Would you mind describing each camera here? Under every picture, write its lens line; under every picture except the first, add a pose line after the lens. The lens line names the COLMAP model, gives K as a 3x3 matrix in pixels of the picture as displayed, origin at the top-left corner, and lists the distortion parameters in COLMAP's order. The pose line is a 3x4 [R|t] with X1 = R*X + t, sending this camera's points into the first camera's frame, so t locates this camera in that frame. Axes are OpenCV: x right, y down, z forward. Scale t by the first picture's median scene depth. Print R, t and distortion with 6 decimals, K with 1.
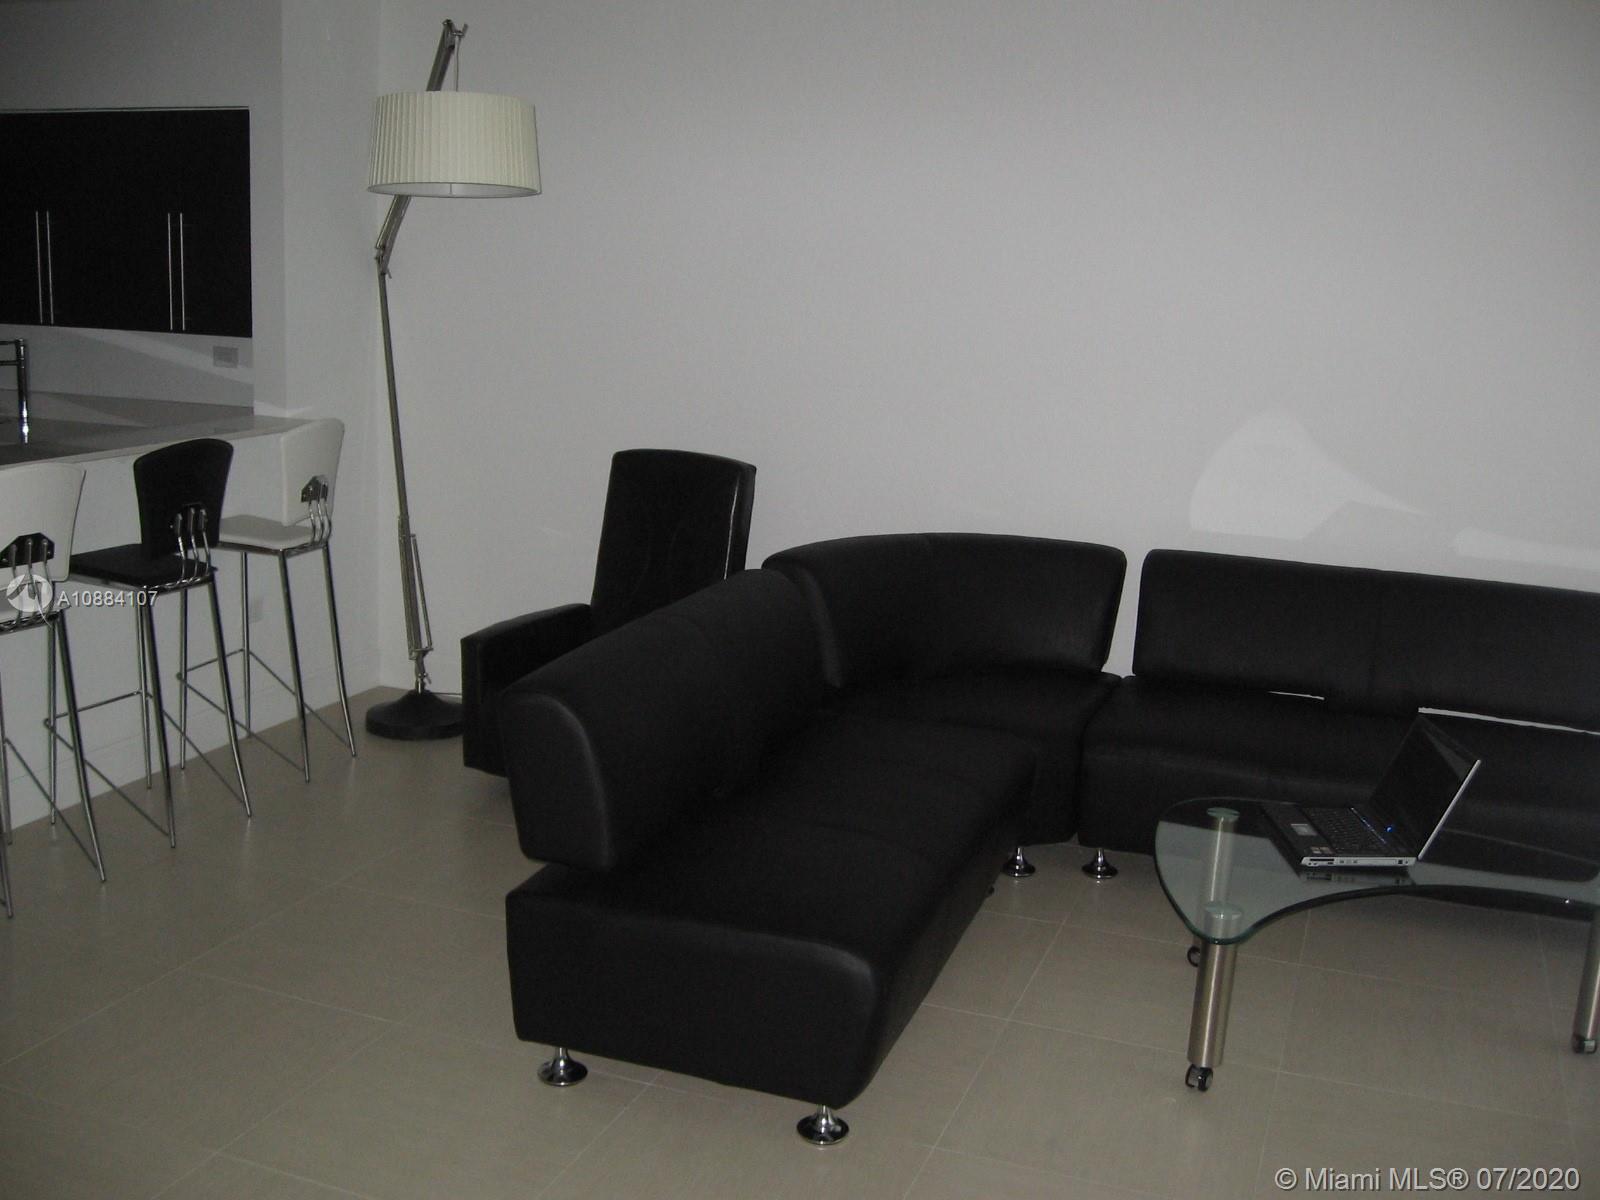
lens RADIAL K [[1665.2, 0, 800.0], [0, 1665.2, 600.0], [0, 0, 1]] dist [-0.121259, 0.047692]
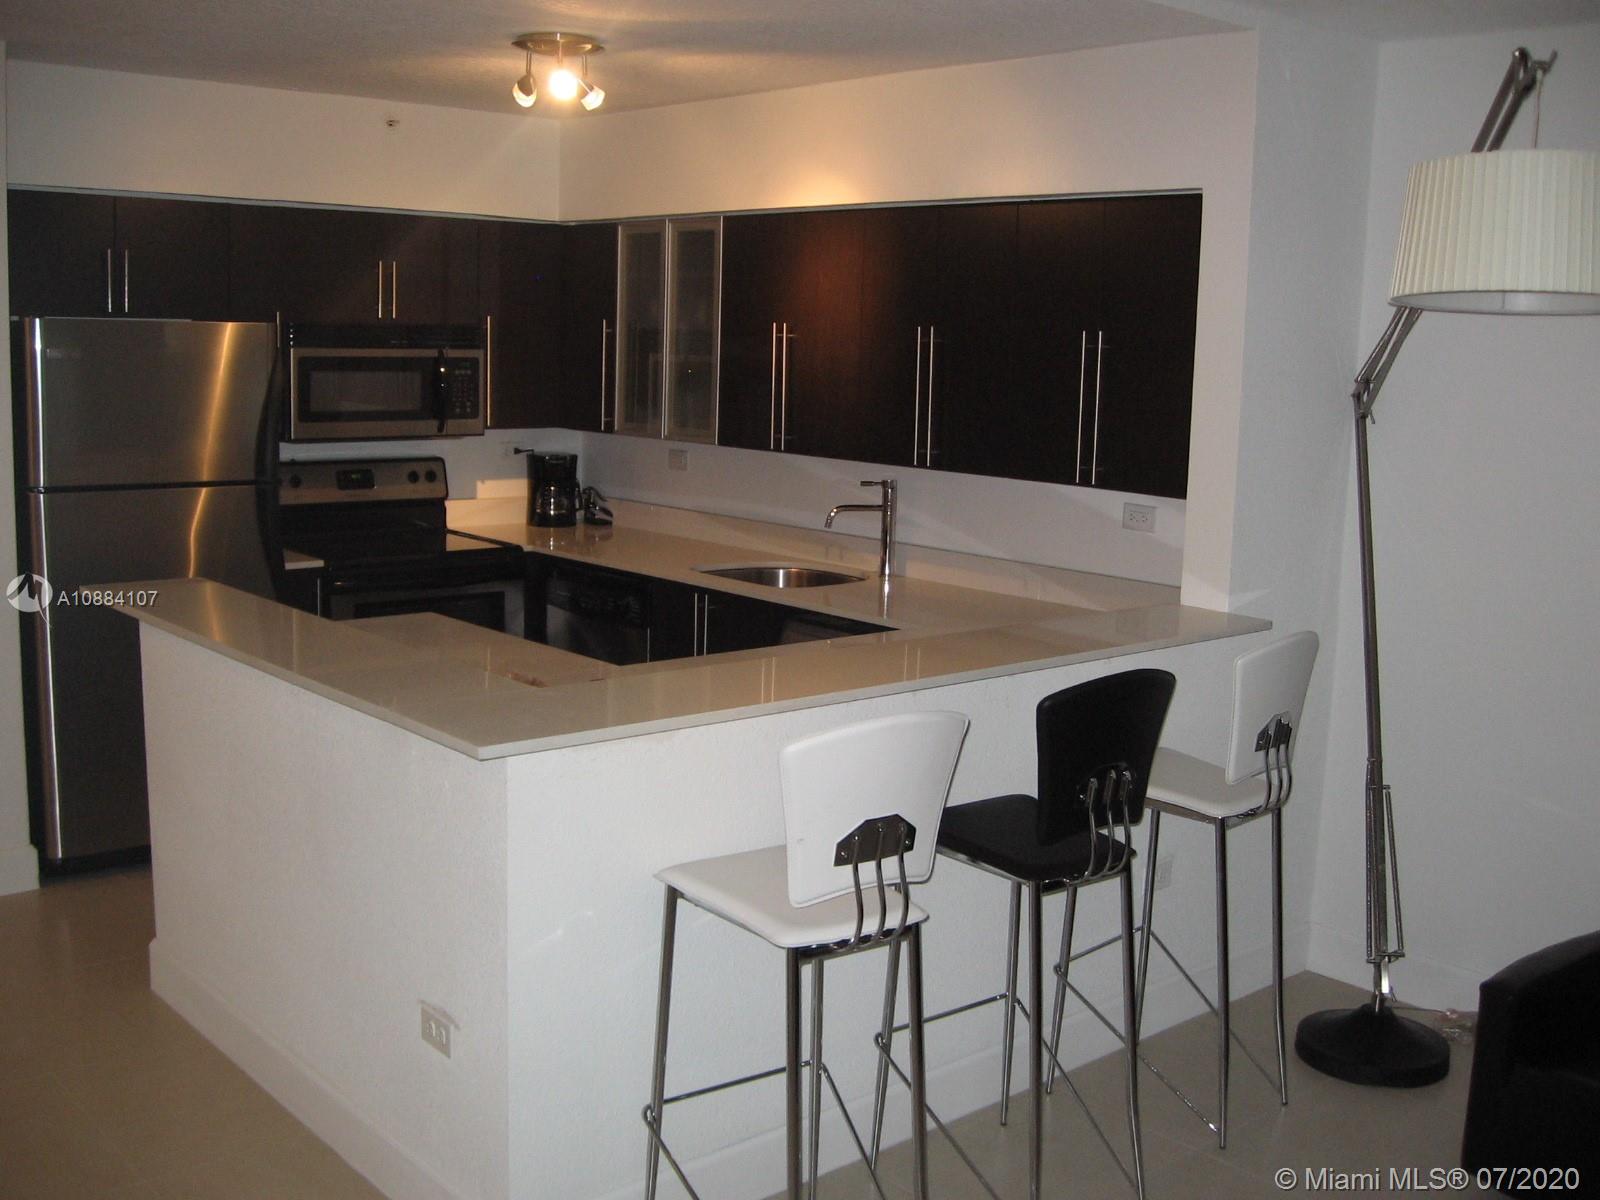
lens RADIAL K [[1665.2, 0, 800.0], [0, 1665.2, 600.0], [0, 0, 1]] dist [-0.121259, 0.047692]
pose [[0.879820, 0.059993, -0.471505, -0.136608], [-0.092507, 0.994646, -0.046061, -0.066774], [0.466217, 0.084142, 0.880660, 0.273937]]
